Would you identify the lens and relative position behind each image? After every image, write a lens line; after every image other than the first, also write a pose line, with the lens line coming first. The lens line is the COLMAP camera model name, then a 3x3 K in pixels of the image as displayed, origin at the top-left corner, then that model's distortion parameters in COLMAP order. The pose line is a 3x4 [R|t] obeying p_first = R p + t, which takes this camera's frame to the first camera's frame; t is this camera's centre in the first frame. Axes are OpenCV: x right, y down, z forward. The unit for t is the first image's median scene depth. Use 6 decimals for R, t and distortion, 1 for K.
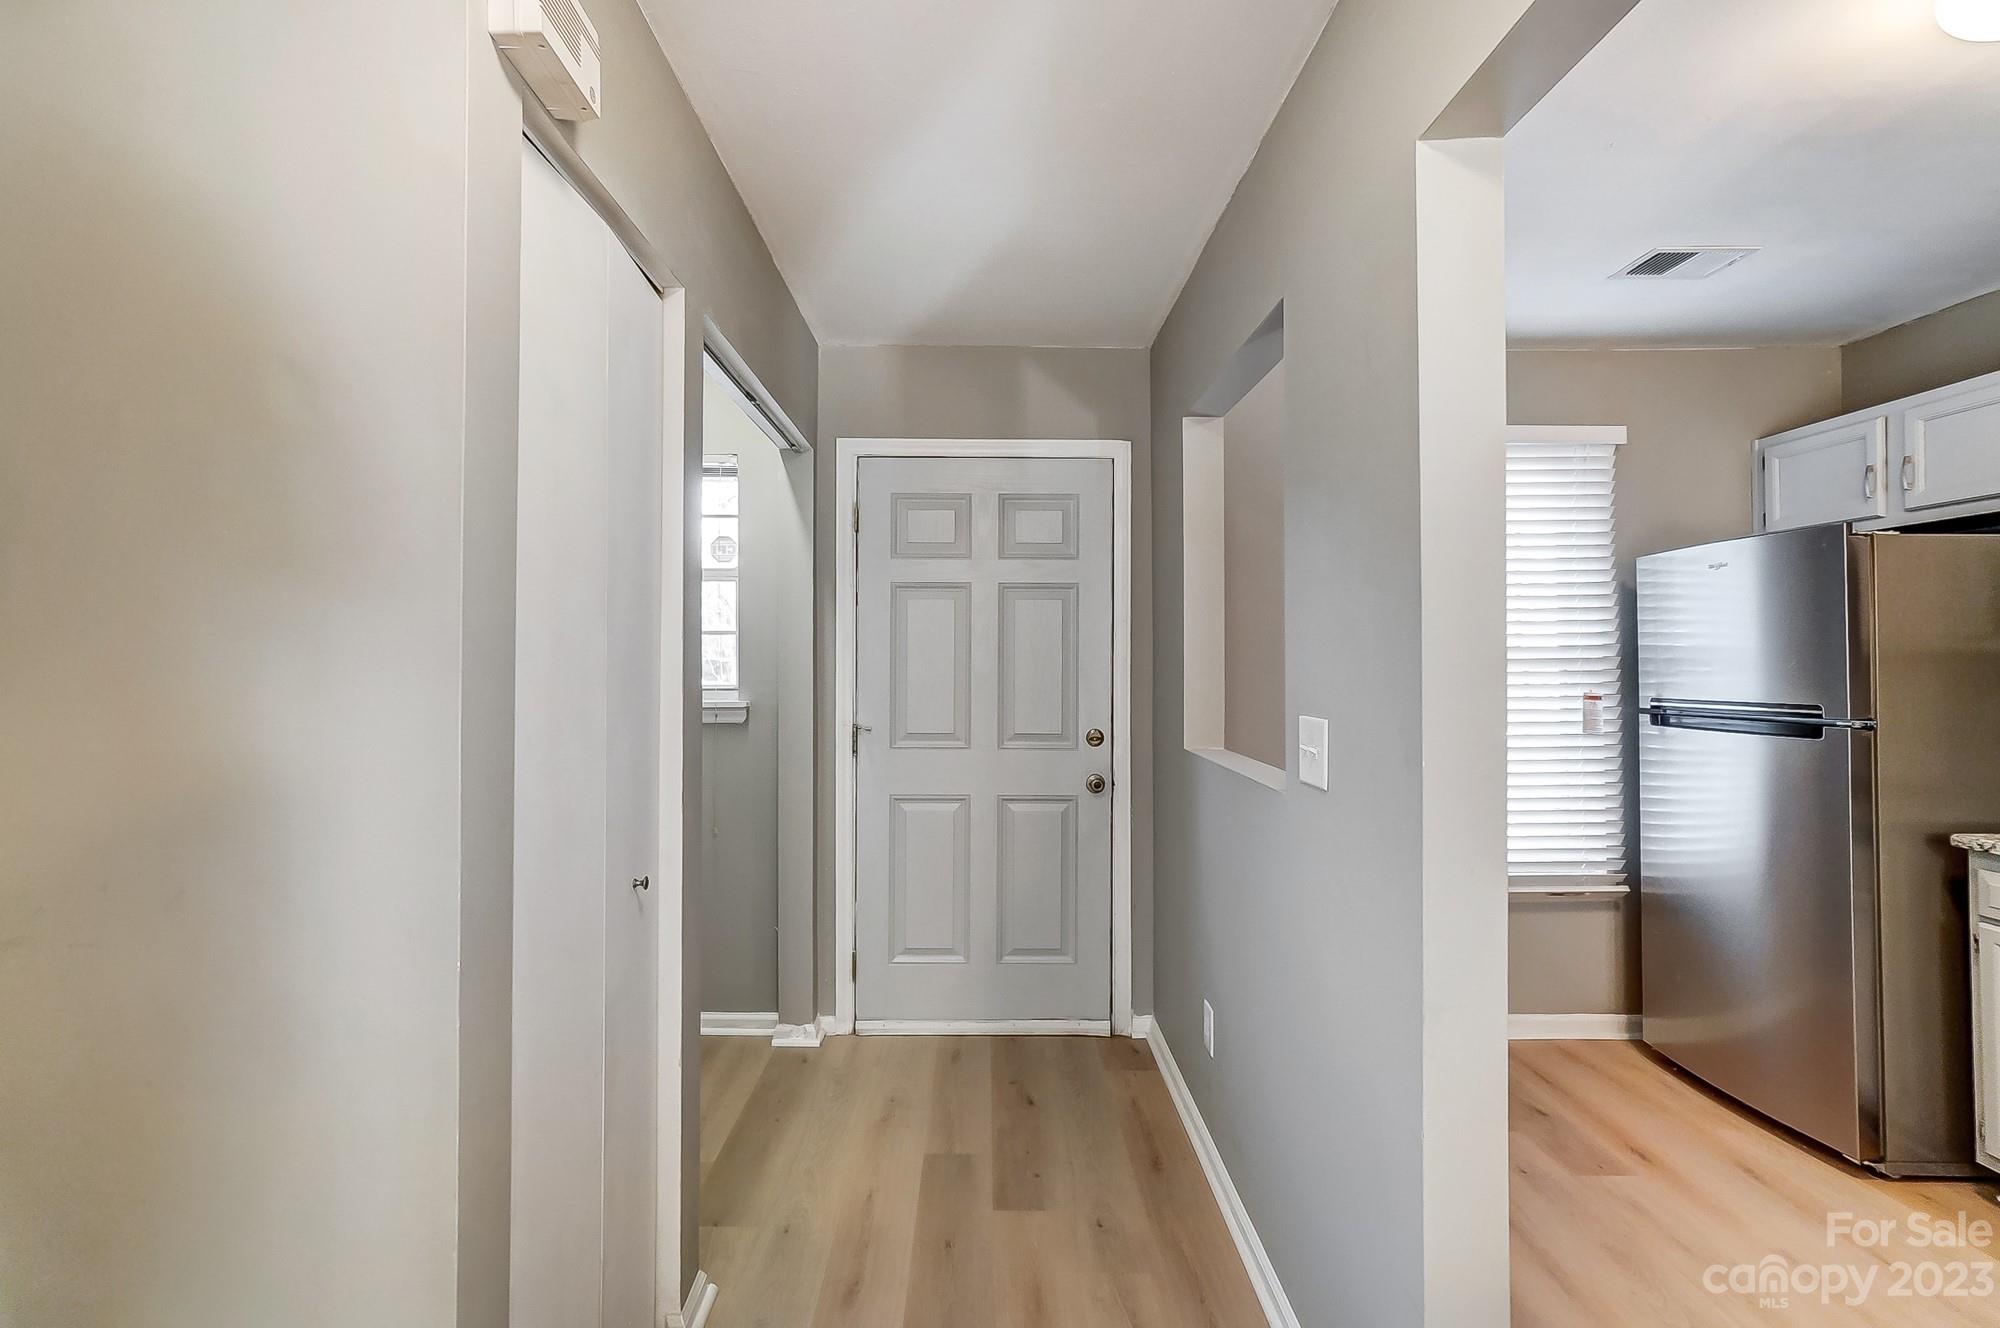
lens RADIAL K [[888.2, 0, 993.3], [0, 888.2, 652.5], [0, 0, 1]] dist [0.000408, 0.002330]
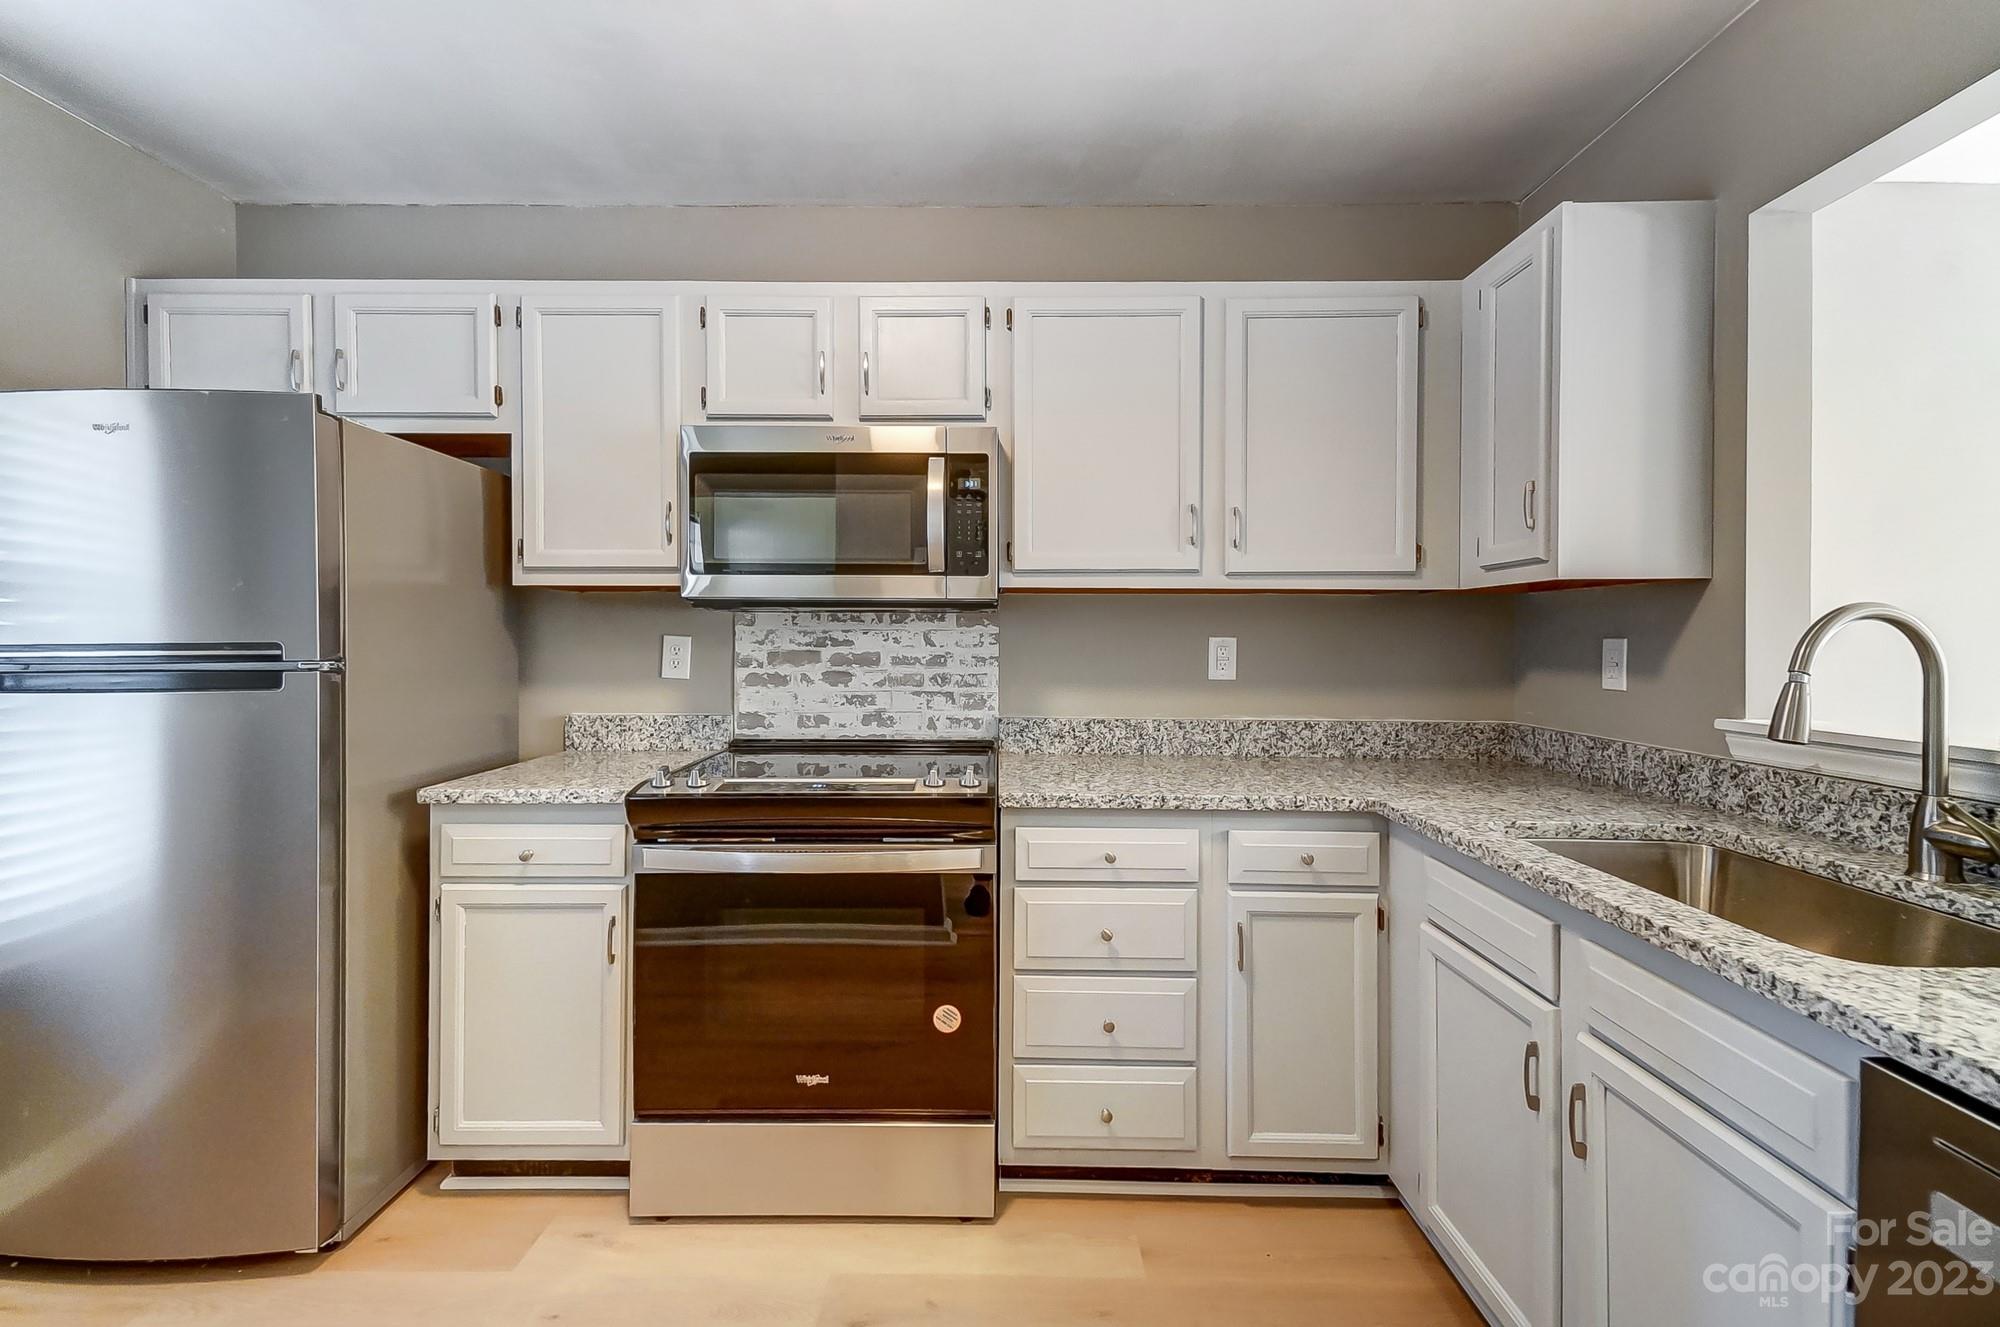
lens RADIAL K [[888.2, 0, 991.3], [0, 888.2, 643.4], [0, 0, 1]] dist [0.000408, 0.002330]
pose [[0.016340, -0.008195, 0.999833, 0.221771], [-0.009839, 0.999917, 0.008356, 0.048383], [-0.999818, -0.009974, 0.016258, 0.415503]]
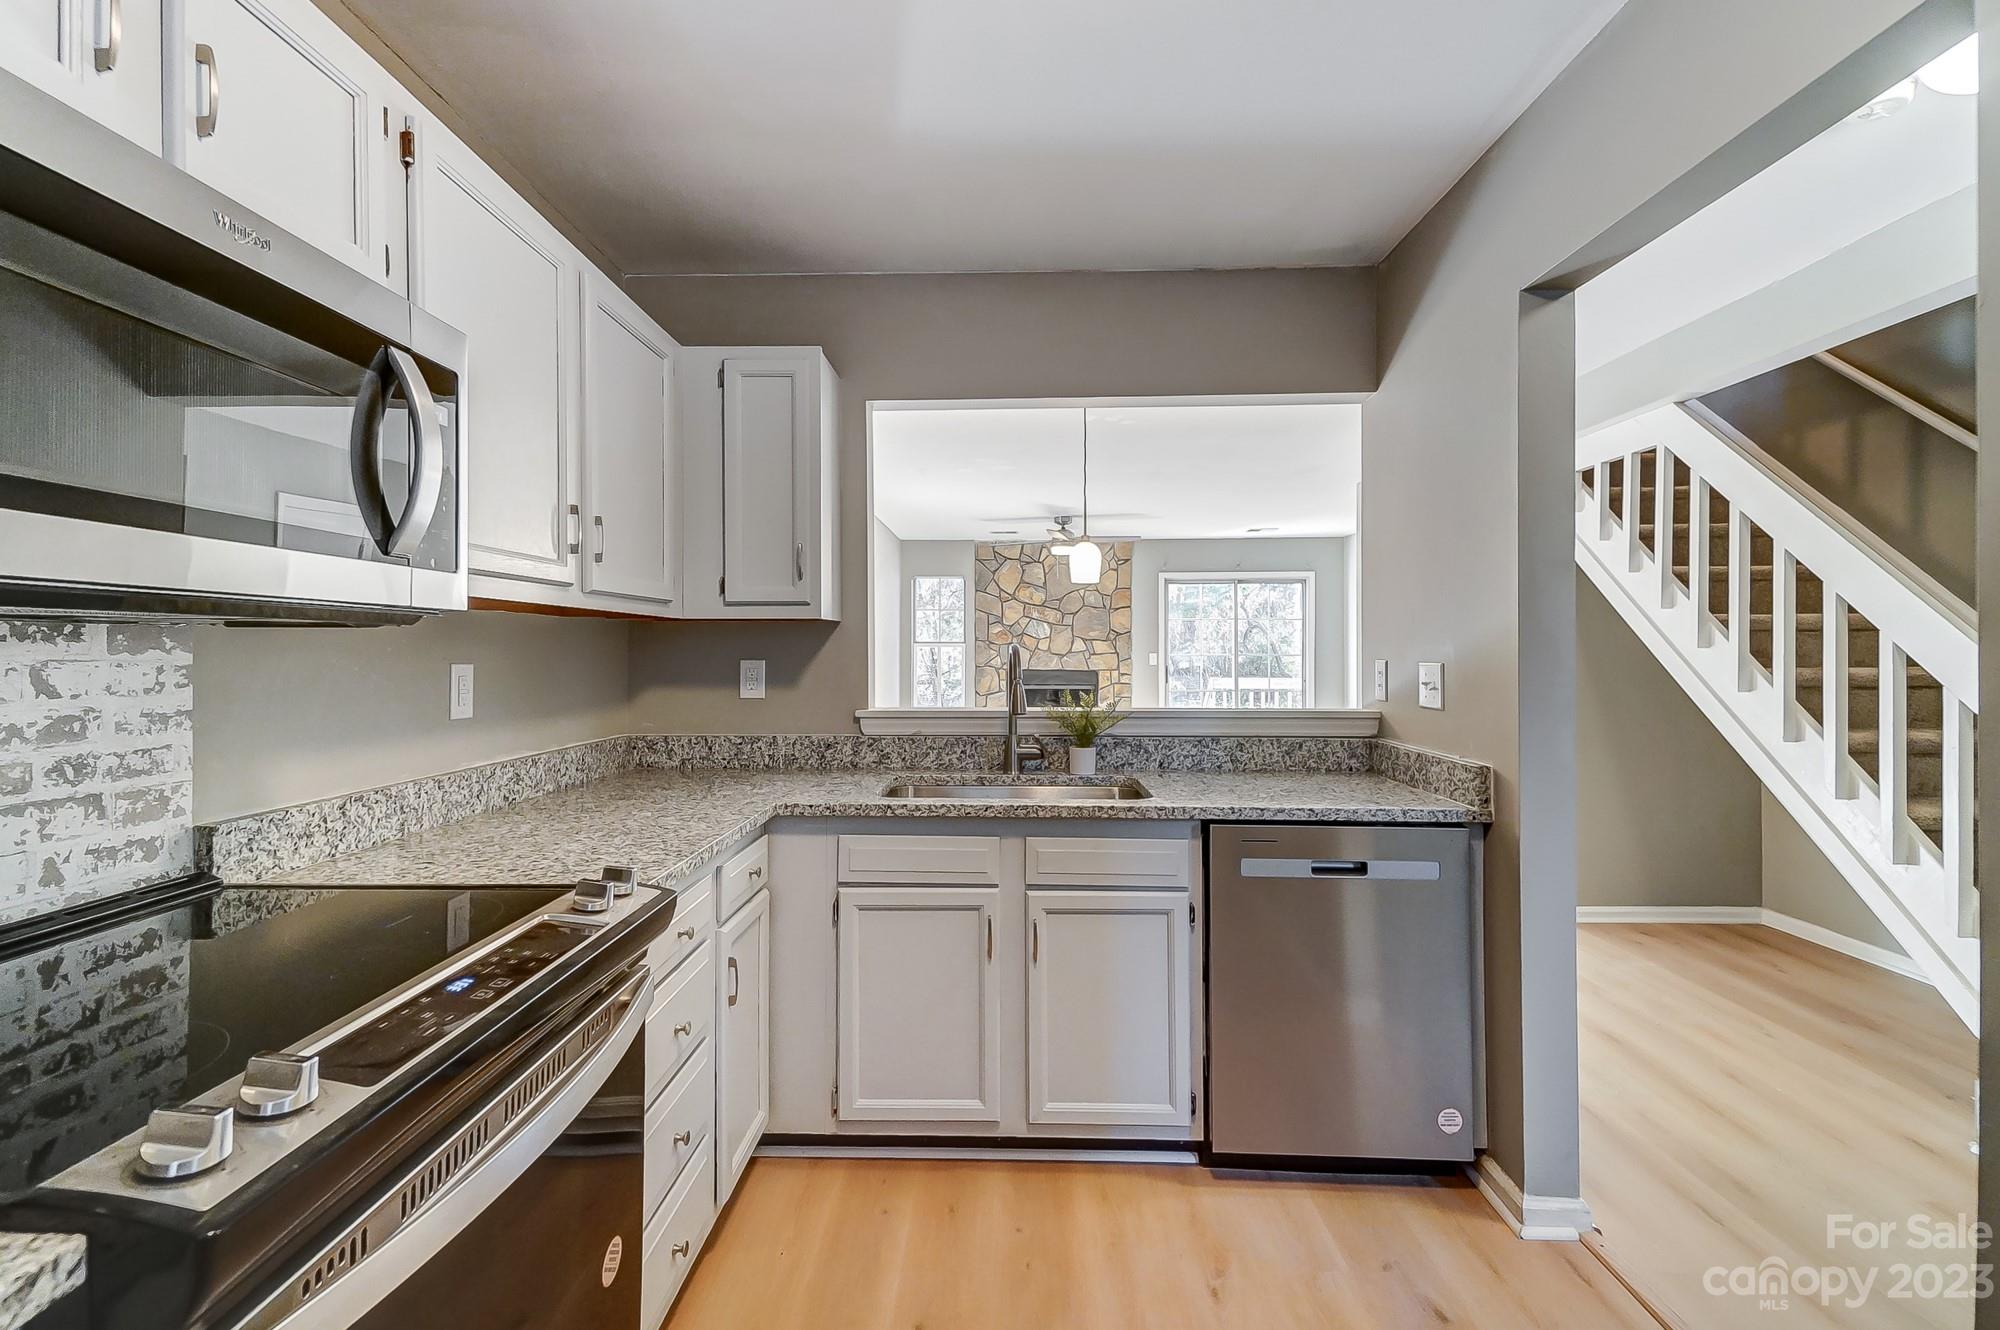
lens RADIAL K [[836.7, 0, 989.2], [0, 836.7, 653.6], [0, 0, 1]] dist [0.002477, -0.000441]
pose [[-0.999536, 0.001640, 0.030405, 1.228052], [0.001507, 0.999989, -0.004414, 0.034791], [-0.030412, -0.004366, -0.999528, 1.355736]]
